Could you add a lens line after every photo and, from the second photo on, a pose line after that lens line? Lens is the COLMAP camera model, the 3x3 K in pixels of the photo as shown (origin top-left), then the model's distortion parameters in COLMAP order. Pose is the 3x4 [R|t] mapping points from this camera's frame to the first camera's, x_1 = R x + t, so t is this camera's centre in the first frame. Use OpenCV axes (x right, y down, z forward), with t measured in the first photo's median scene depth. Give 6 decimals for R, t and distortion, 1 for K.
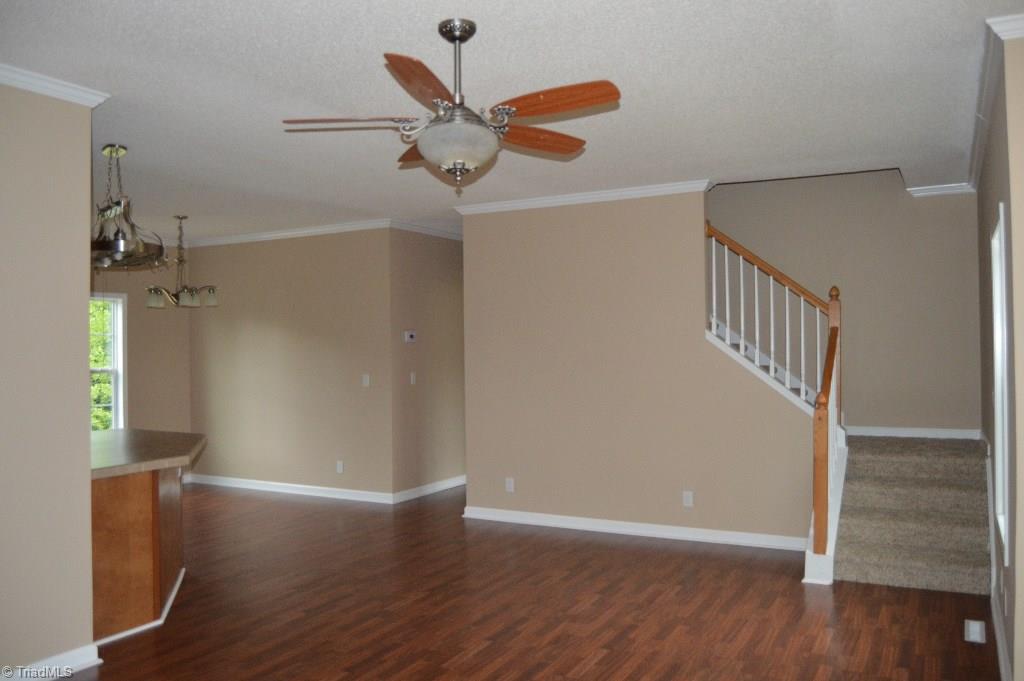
lens RADIAL K [[812.8, 0, 513.4], [0, 812.8, 342.5], [0, 0, 1]] dist [-0.070608, -0.012911]
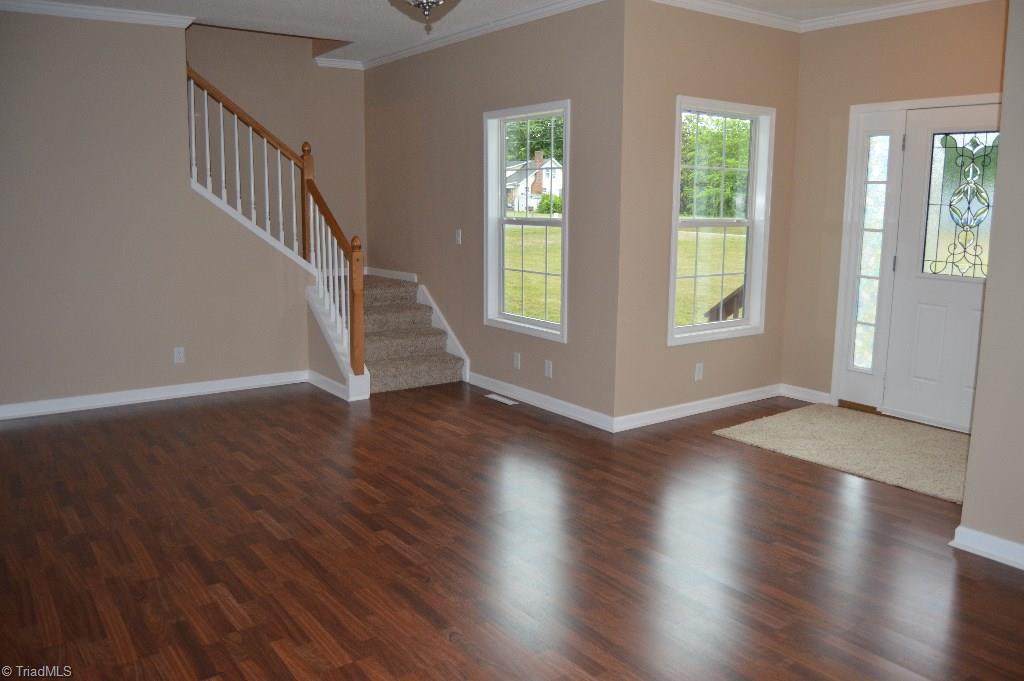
lens RADIAL K [[812.8, 0, 516.0], [0, 812.8, 339.1], [0, 0, 1]] dist [-0.070608, -0.012911]
pose [[0.434091, -0.137391, 0.890331, -0.593196], [-0.018846, 0.986701, 0.161451, 0.015827], [-0.900672, -0.086864, 0.425729, 0.296071]]
